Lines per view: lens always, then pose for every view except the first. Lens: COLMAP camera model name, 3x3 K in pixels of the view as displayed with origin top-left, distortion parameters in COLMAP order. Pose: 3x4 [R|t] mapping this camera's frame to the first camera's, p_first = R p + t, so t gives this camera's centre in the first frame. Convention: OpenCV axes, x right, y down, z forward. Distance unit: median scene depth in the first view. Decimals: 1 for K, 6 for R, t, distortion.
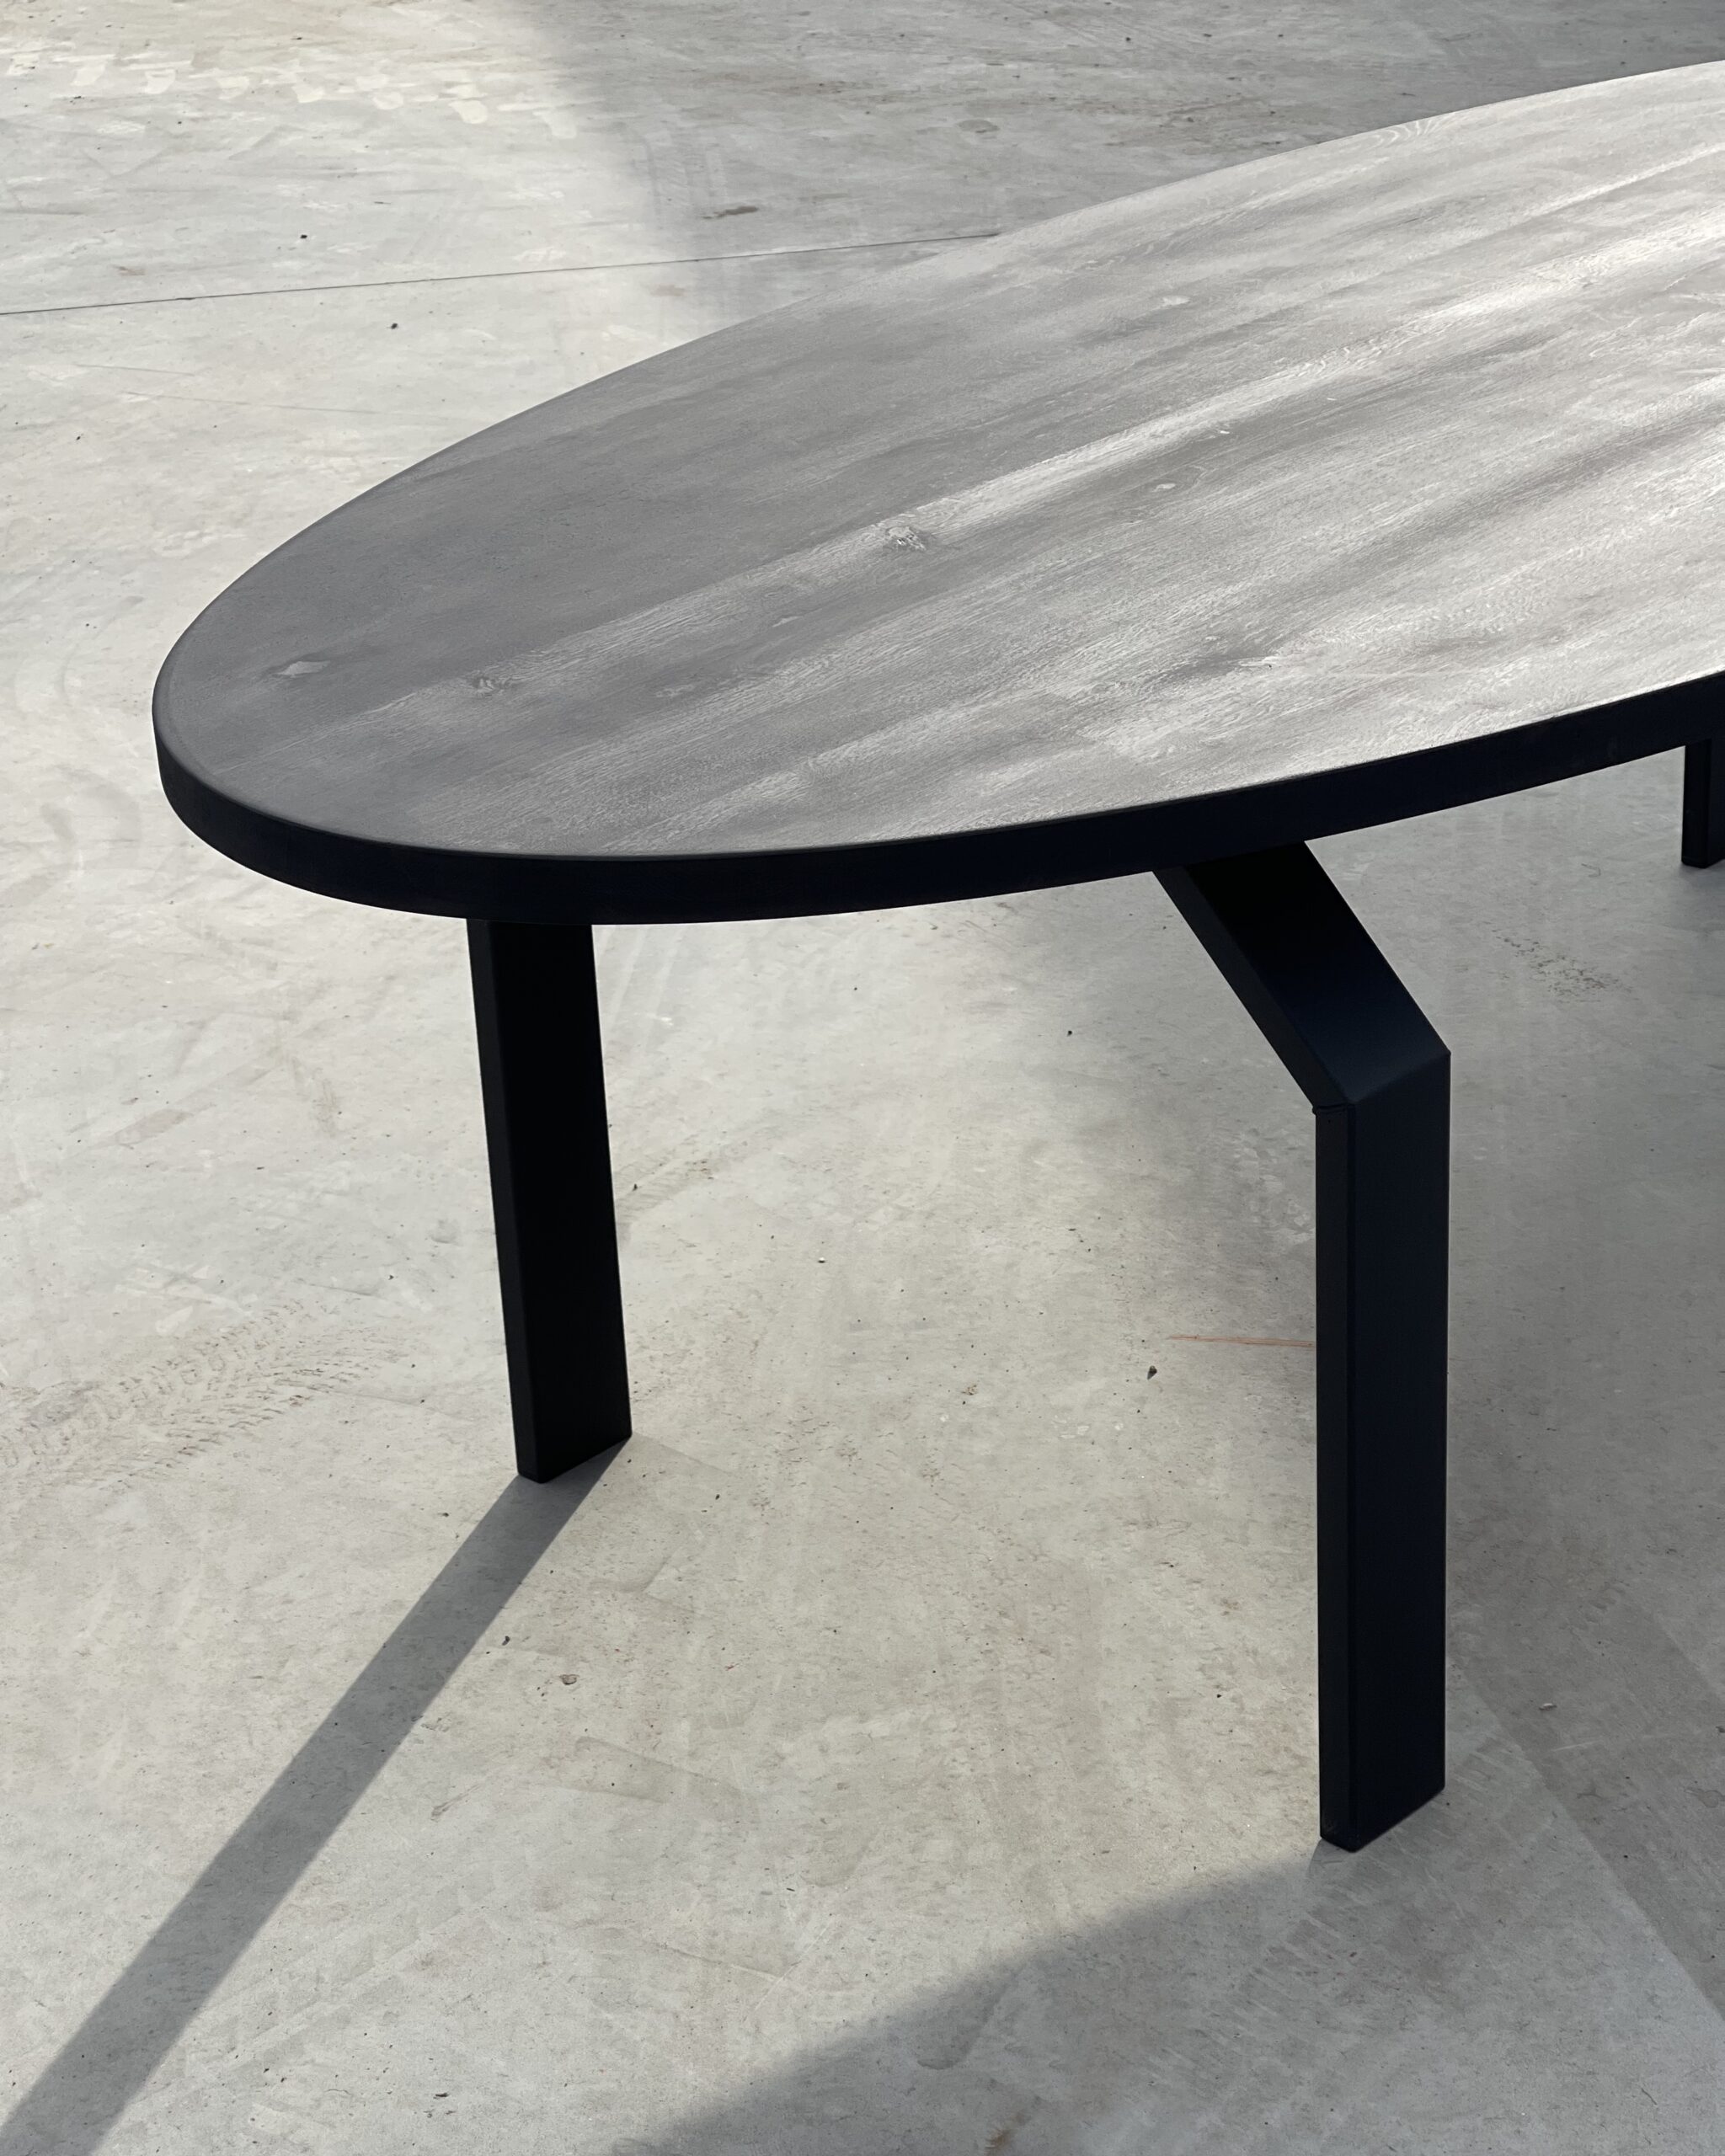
lens RADIAL K [[4369.1, 0, 862.5], [0, 4369.1, 1078.0], [0, 0, 1]] dist [0.216014, -0.199548]
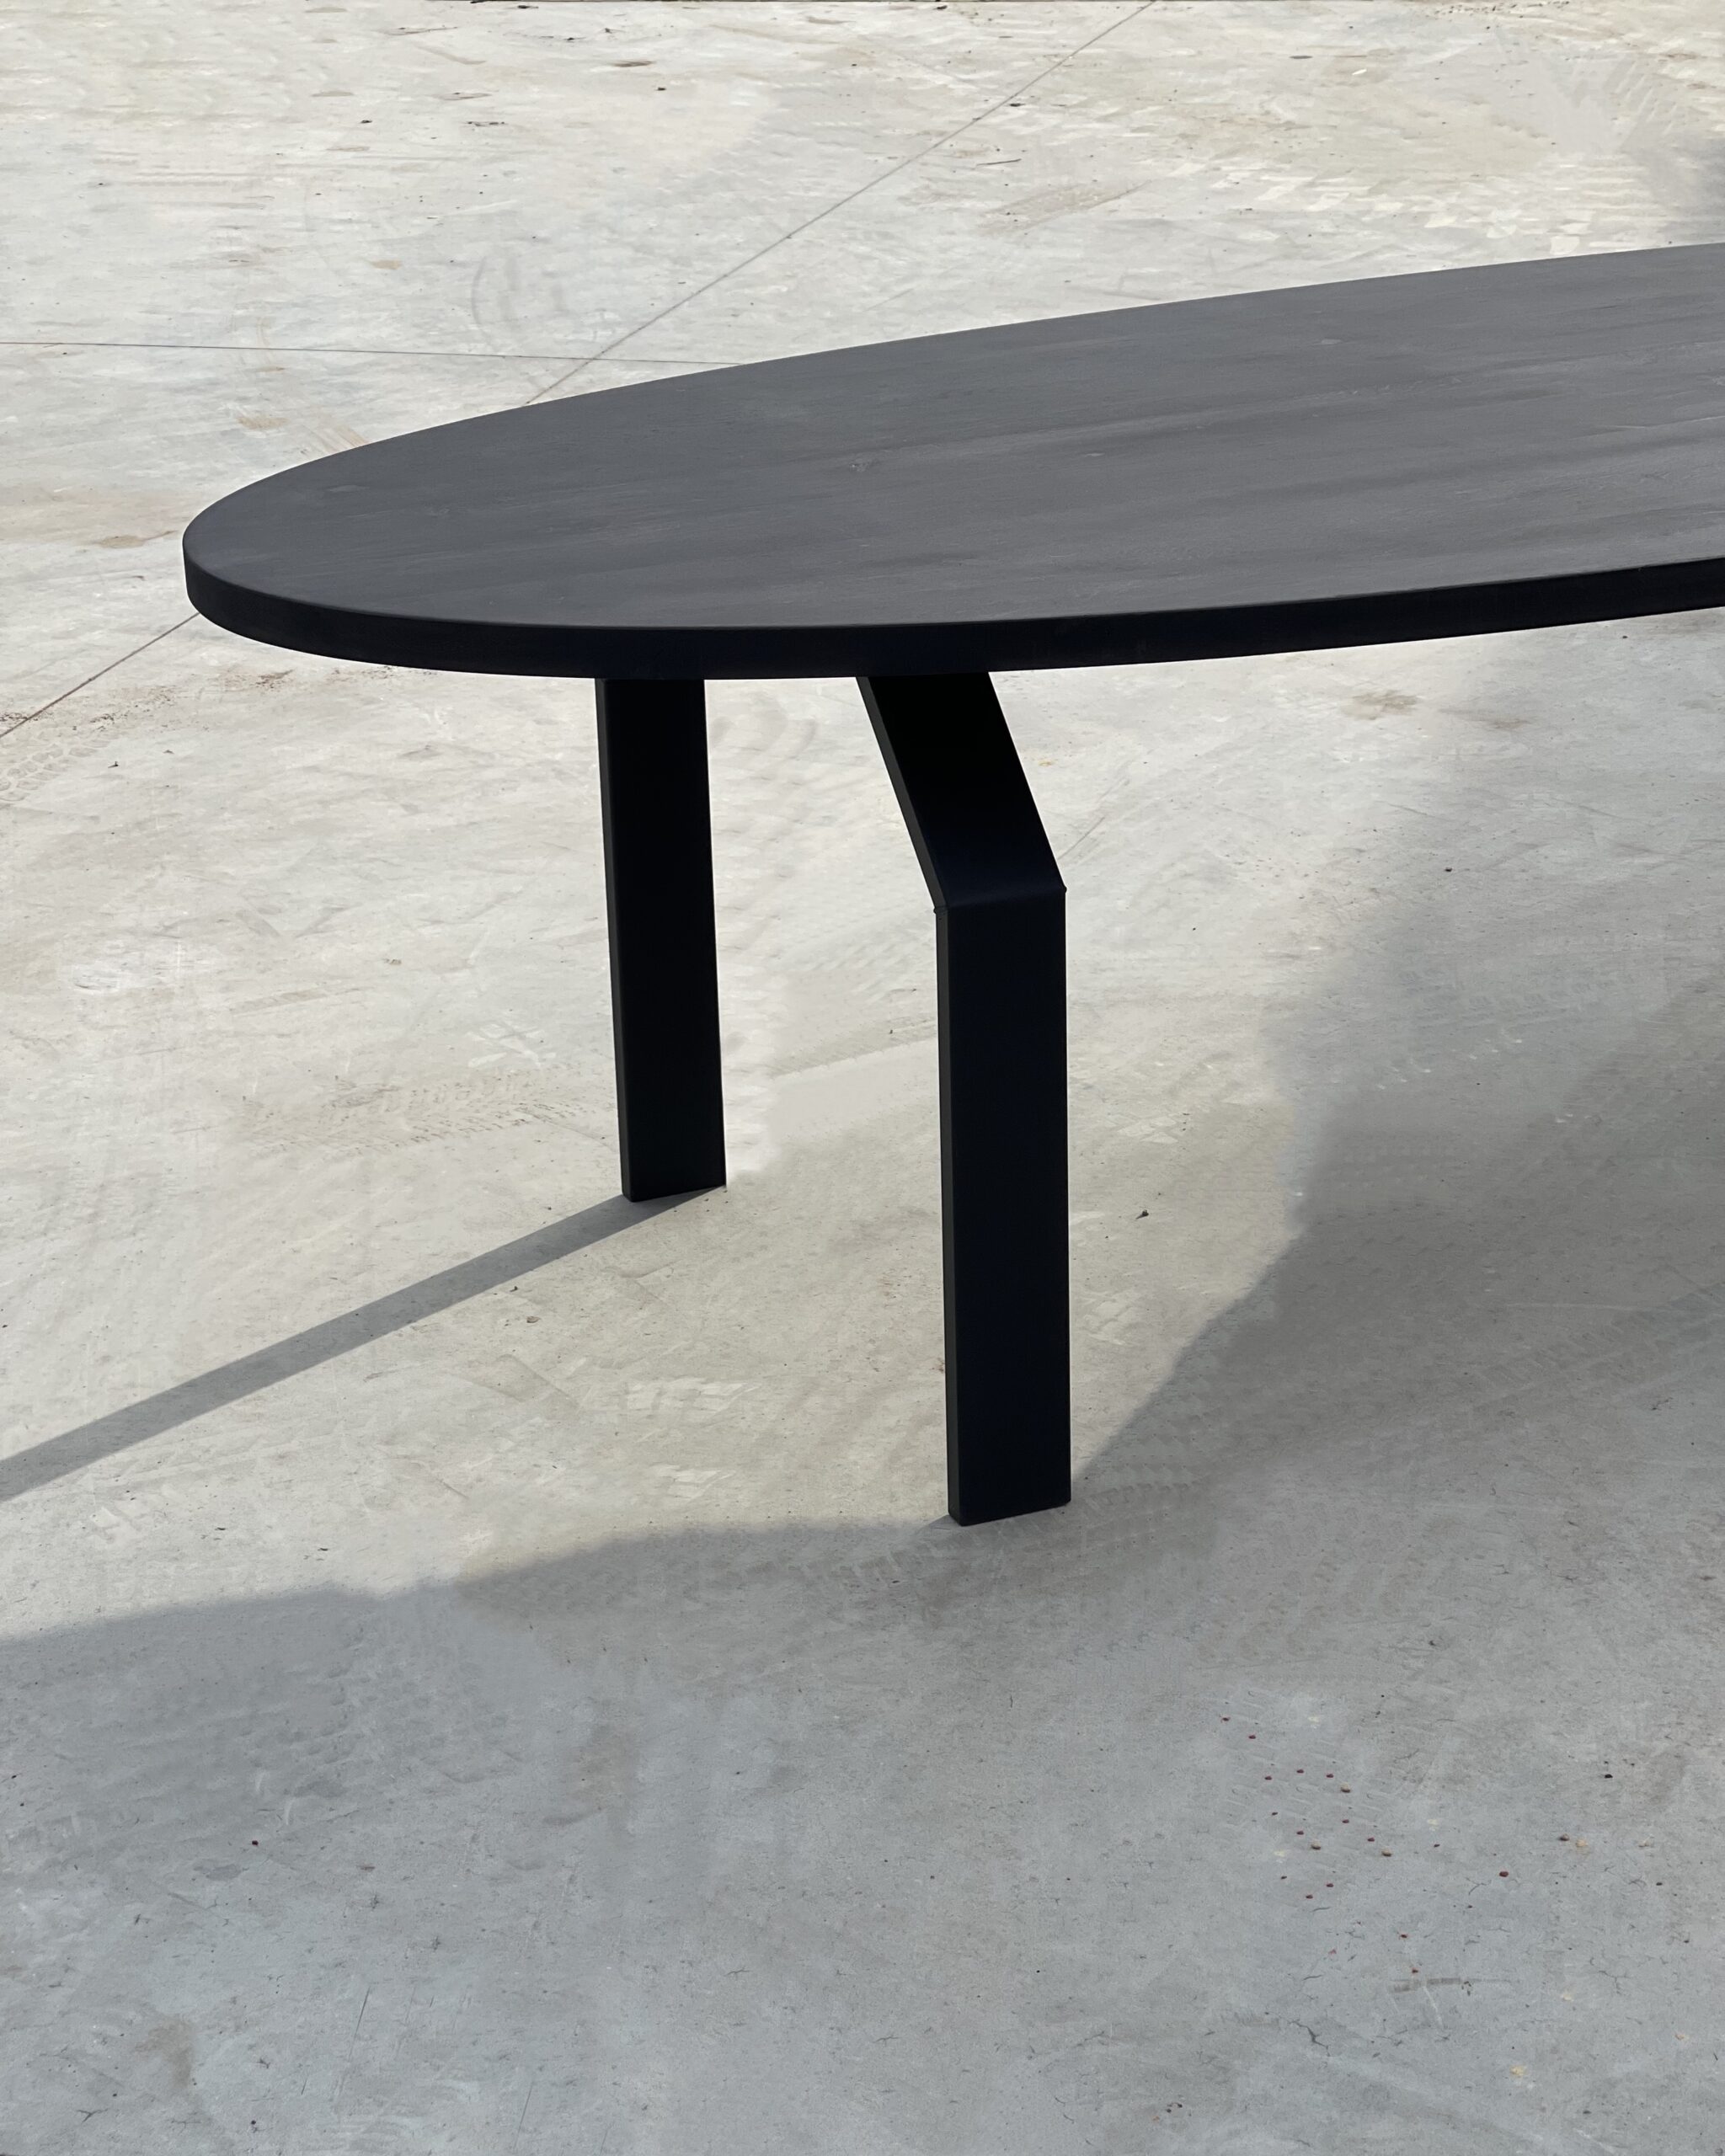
lens RADIAL K [[4183.3, 0, 870.6], [0, 4183.3, 1025.6], [0, 0, 1]] dist [0.107955, 0.855863]
pose [[0.924666, 0.156385, -0.347183, 0.462252], [-0.169164, 0.985566, -0.006605, 0.041200], [0.341139, 0.064838, 0.937774, -0.161574]]
